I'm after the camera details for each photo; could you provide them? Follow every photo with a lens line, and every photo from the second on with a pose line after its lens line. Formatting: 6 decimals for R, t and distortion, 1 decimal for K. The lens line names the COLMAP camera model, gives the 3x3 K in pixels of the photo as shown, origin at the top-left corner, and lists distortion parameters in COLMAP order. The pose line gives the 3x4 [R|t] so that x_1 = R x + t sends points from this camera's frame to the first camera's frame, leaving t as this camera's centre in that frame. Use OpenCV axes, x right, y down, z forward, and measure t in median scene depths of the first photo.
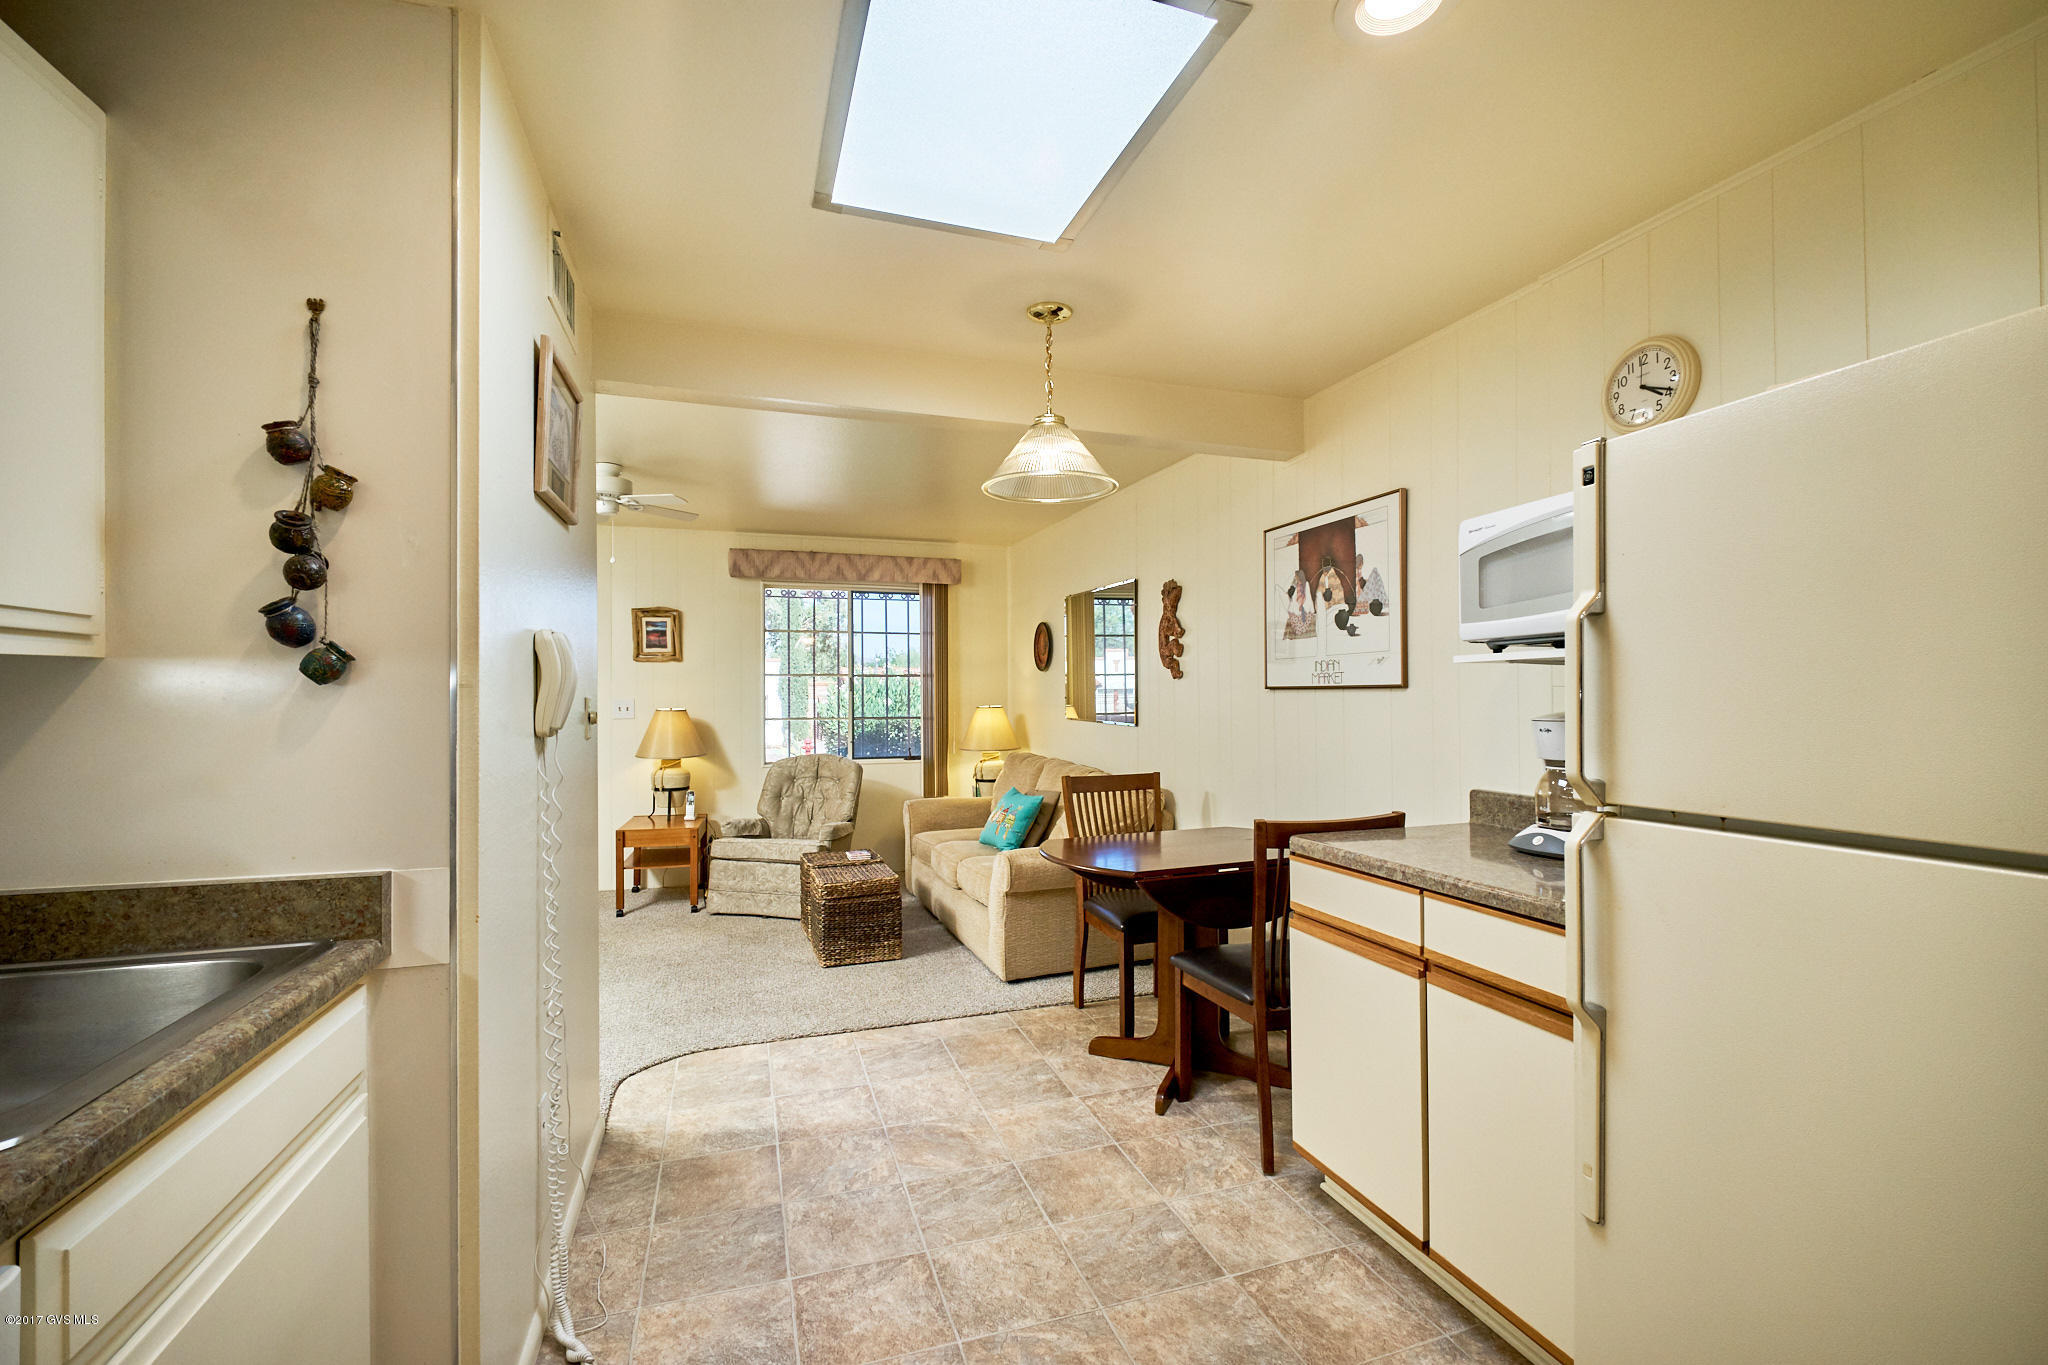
lens RADIAL K [[877.2, 0, 1027.7], [0, 877.2, 692.2], [0, 0, 1]] dist [-0.009012, -0.000142]
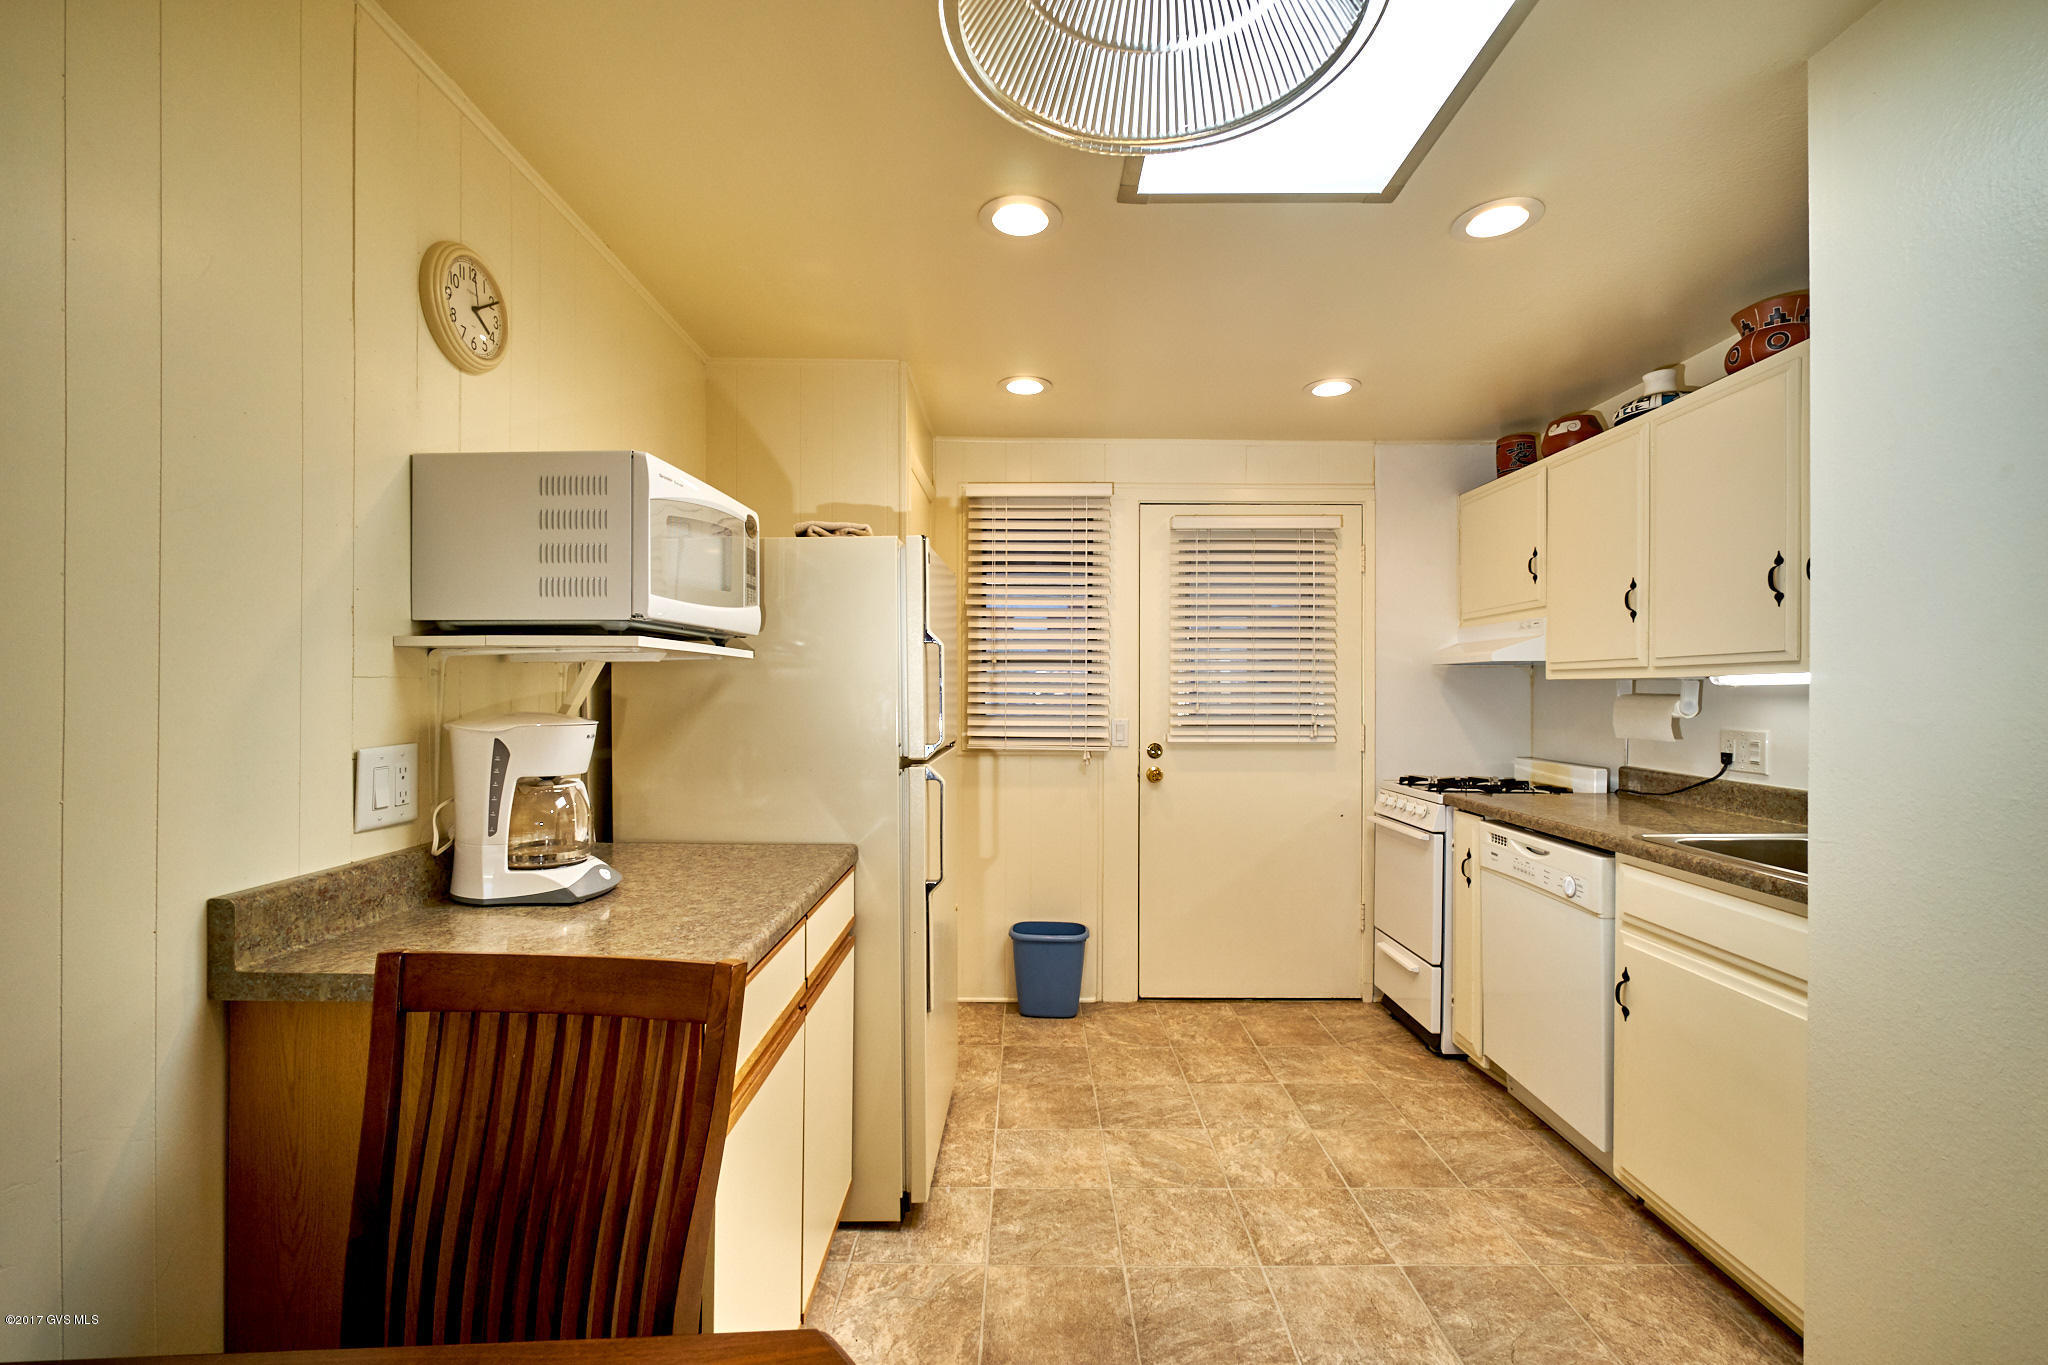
lens RADIAL K [[877.2, 0, 1027.7], [0, 877.2, 692.2], [0, 0, 1]] dist [-0.009012, -0.000142]
pose [[-0.948040, 0.001171, 0.318148, -0.023226], [-0.000524, 0.999986, -0.005240, 0.004980], [-0.318149, -0.005134, -0.948027, 1.055957]]
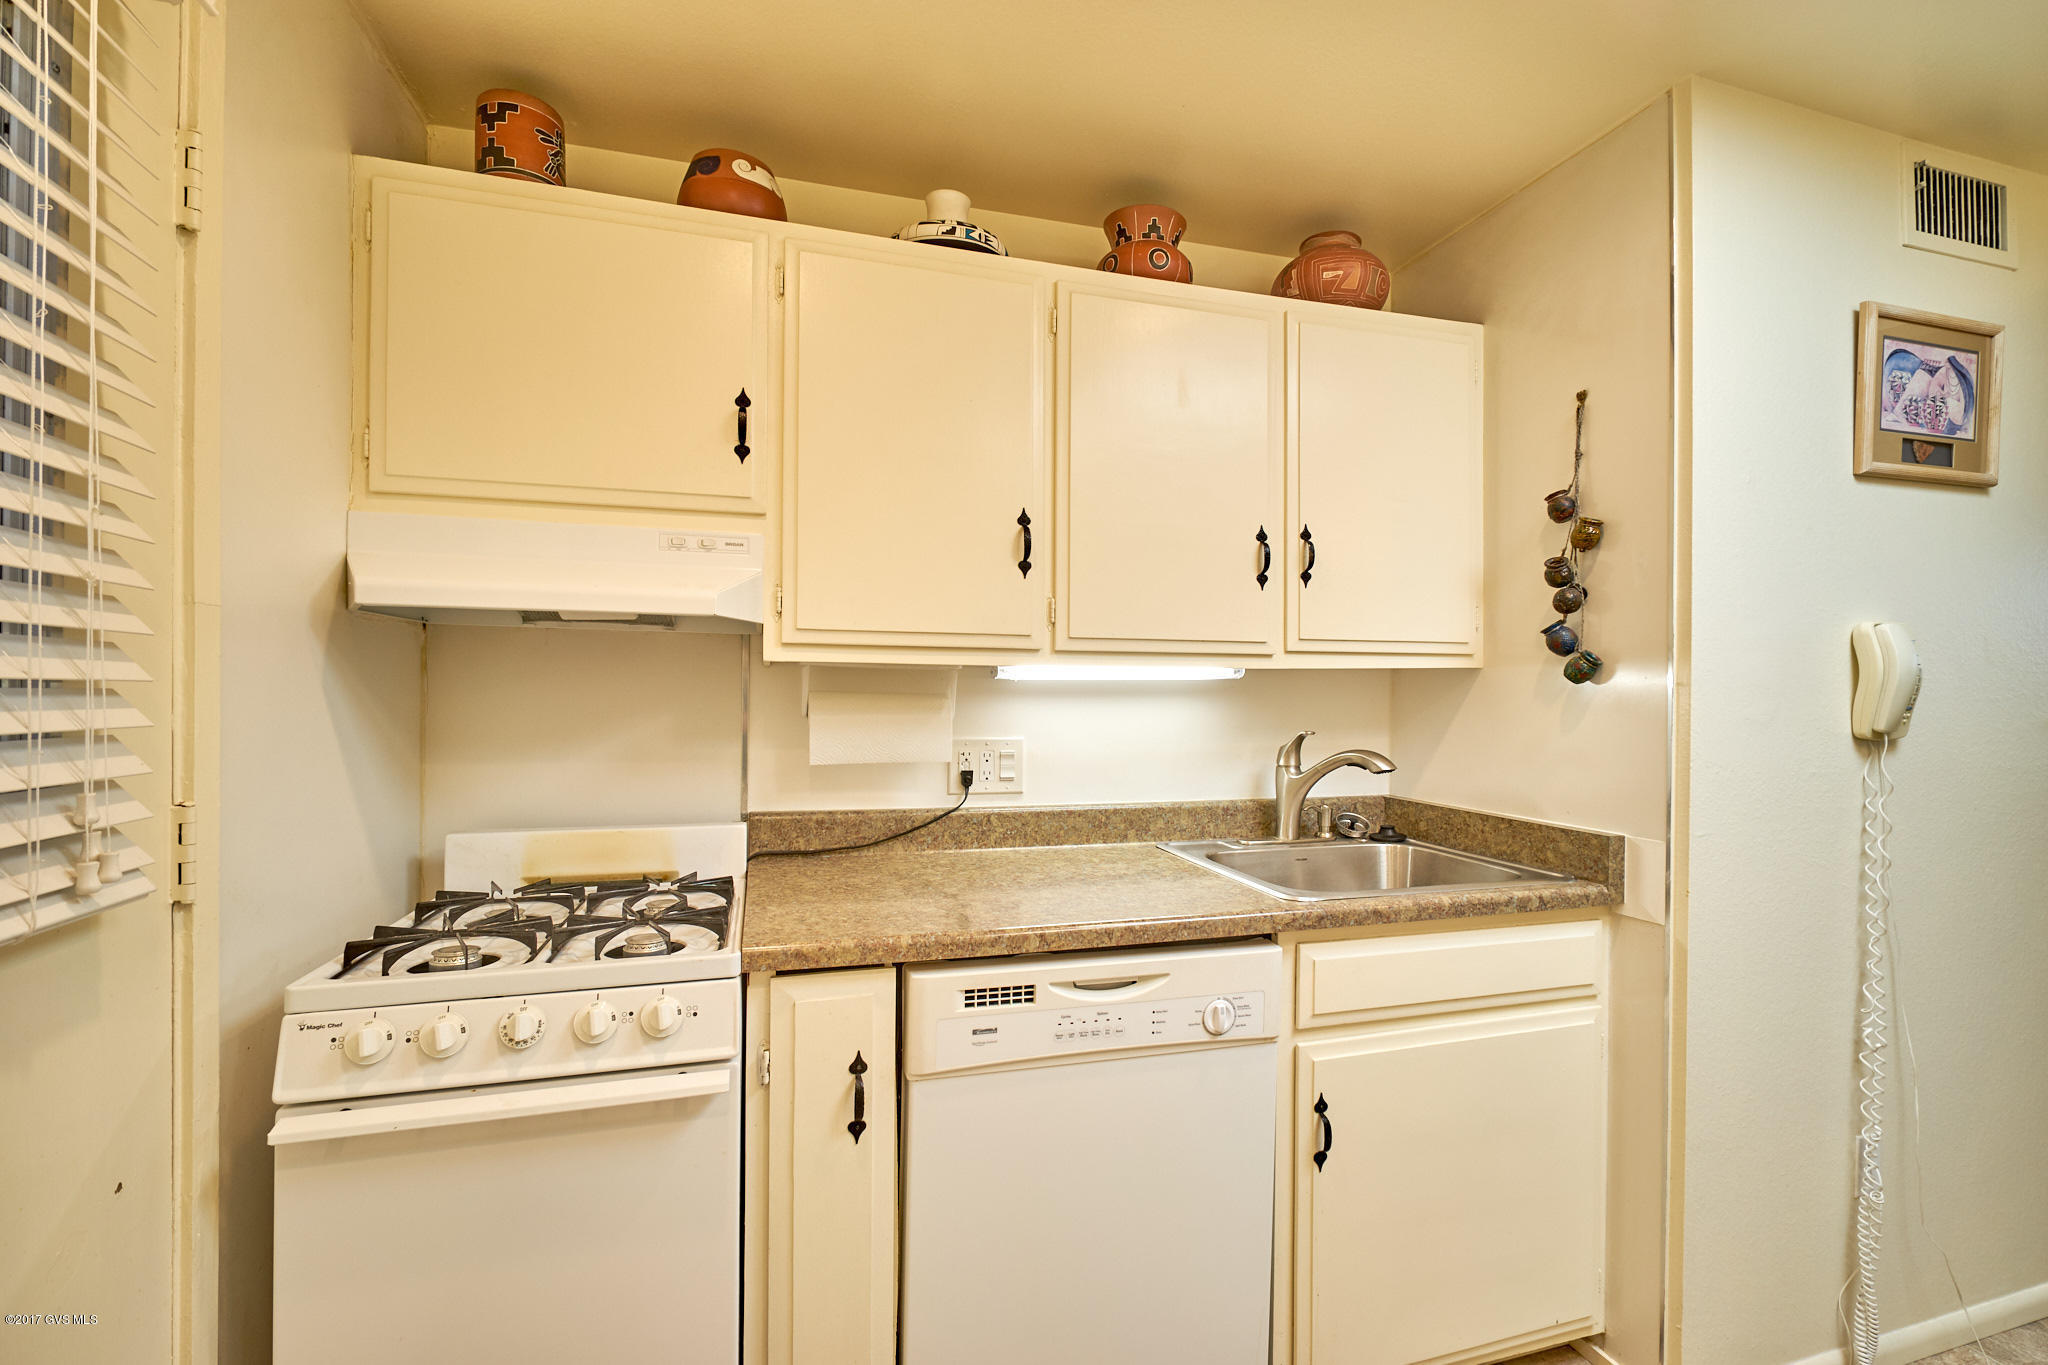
lens RADIAL K [[877.2, 0, 1027.7], [0, 877.2, 692.2], [0, 0, 1]] dist [-0.009012, -0.000142]
pose [[-0.037341, 0.003266, -0.999297, 0.229633], [-0.003295, 0.999989, 0.003391, 0.000937], [0.999297, 0.003420, -0.037329, 0.090770]]
